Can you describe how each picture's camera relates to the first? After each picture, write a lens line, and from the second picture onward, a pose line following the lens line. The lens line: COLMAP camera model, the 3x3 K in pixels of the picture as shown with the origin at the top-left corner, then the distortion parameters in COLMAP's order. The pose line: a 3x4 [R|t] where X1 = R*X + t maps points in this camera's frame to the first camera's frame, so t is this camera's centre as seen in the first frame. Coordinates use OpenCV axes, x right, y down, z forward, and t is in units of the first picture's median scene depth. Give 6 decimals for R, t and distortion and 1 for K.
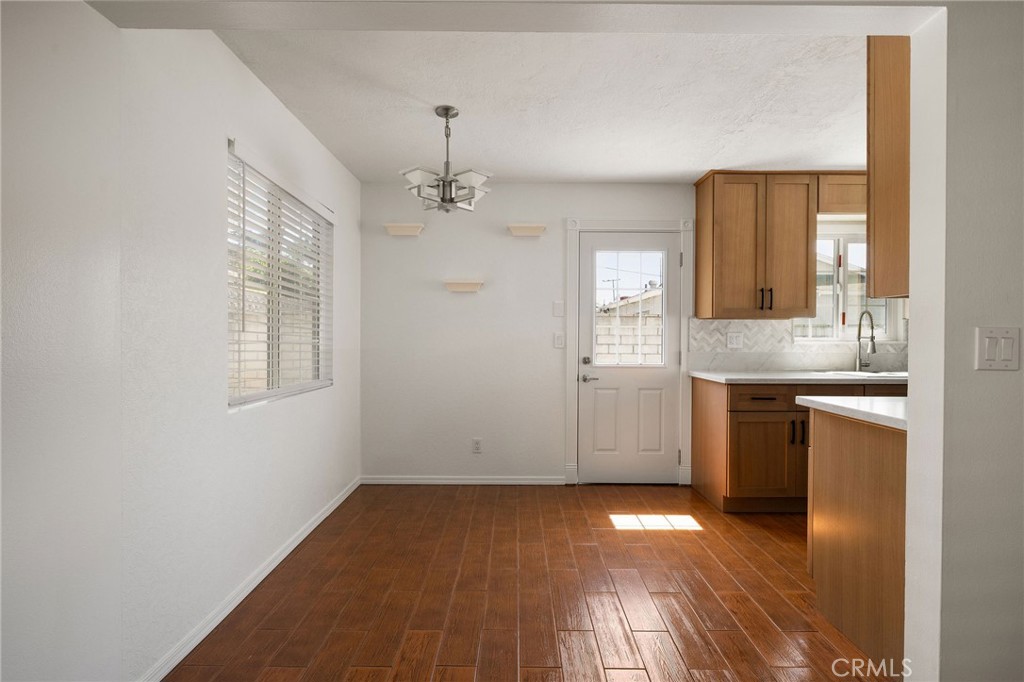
lens RADIAL K [[463.0, 0, 509.4], [0, 463.0, 335.6], [0, 0, 1]] dist [-0.005353, 0.001161]
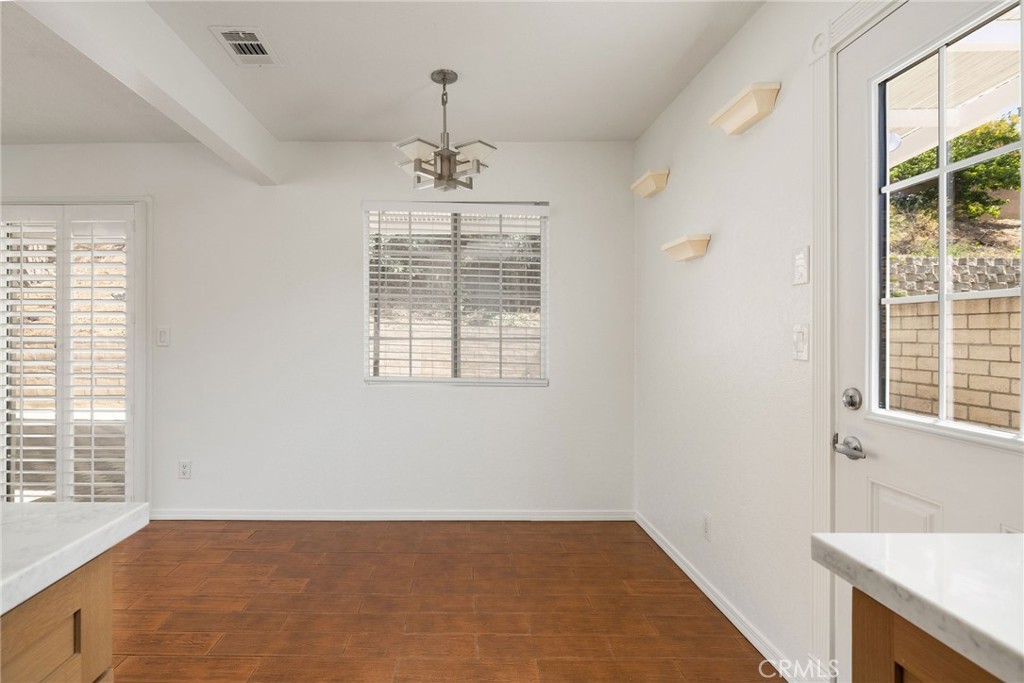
lens RADIAL K [[513.8, 0, 469.4], [0, 513.8, 337.1], [0, 0, 1]] dist [-0.003496, 0.001724]
pose [[0.011018, -0.000525, -0.999939, 0.564560], [0.001357, 0.999999, -0.000510, 0.004032], [0.999938, -0.001352, 0.011019, 0.704940]]
